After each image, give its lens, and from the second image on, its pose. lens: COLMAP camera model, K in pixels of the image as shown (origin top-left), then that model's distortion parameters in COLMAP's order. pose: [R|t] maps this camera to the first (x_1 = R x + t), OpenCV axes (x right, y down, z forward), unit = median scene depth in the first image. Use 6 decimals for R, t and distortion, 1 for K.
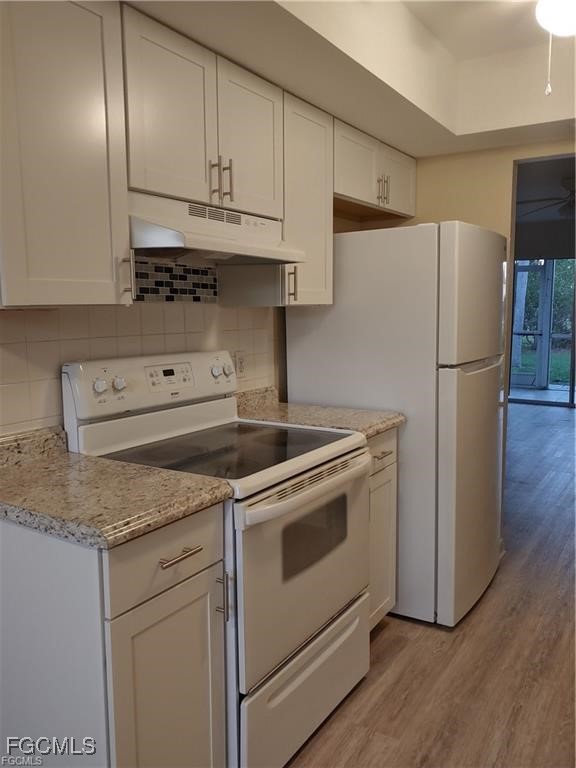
lens RADIAL K [[618.9, 0, 288.0], [0, 618.9, 384.0], [0, 0, 1]] dist [0.004582, -0.007787]
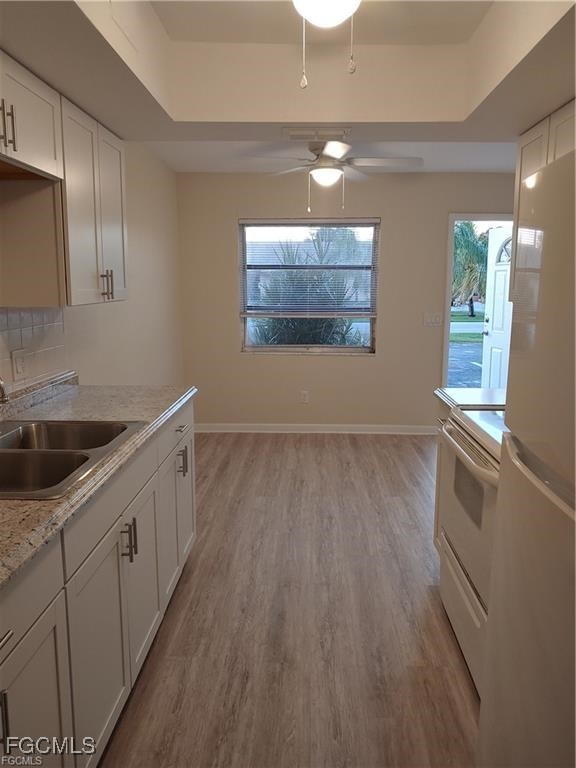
lens RADIAL K [[612.7, 0, 288.0], [0, 612.7, 384.0], [0, 0, 1]] dist [-0.004472, 0.005804]
pose [[-0.863370, 0.088407, -0.496766, 0.891509], [-0.059836, 0.959644, 0.274778, -0.264191], [0.501011, 0.266960, -0.823238, 1.654897]]
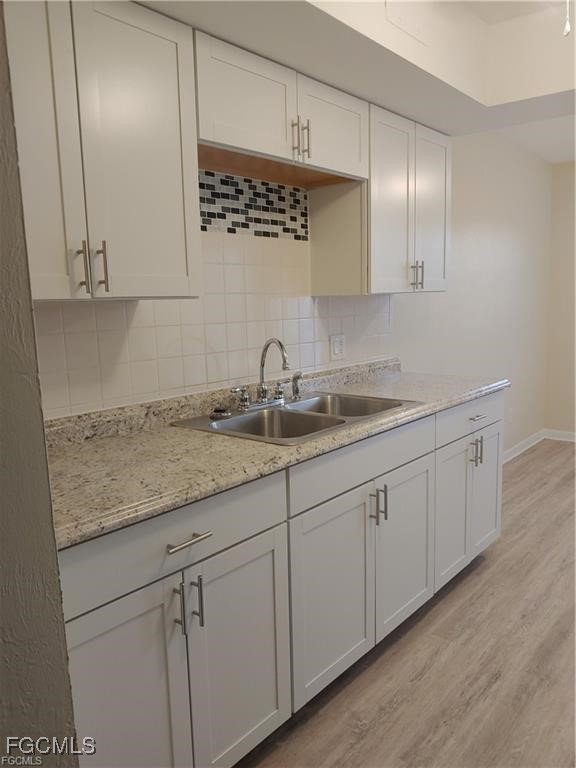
lens RADIAL K [[598.3, 0, 291.4], [0, 598.3, 391.5], [0, 0, 1]] dist [-0.006129, -0.001638]
pose [[-0.991342, 0.012113, 0.130748, 0.659225], [0.048069, 0.960093, 0.275519, -0.218848], [-0.122193, 0.279418, -0.952363, 1.731605]]
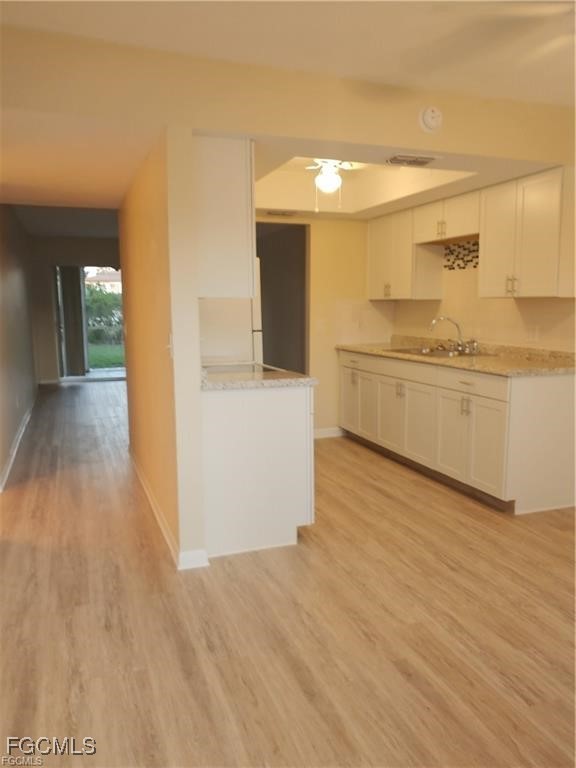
lens RADIAL K [[616.5, 0, 305.5], [0, 616.5, 385.7], [0, 0, 1]] dist [-0.003254, -0.004217]
pose [[0.601230, -0.101184, 0.792644, -1.489380], [0.099252, 0.993725, 0.051568, 0.073870], [-0.792888, 0.047667, 0.607500, -0.368035]]
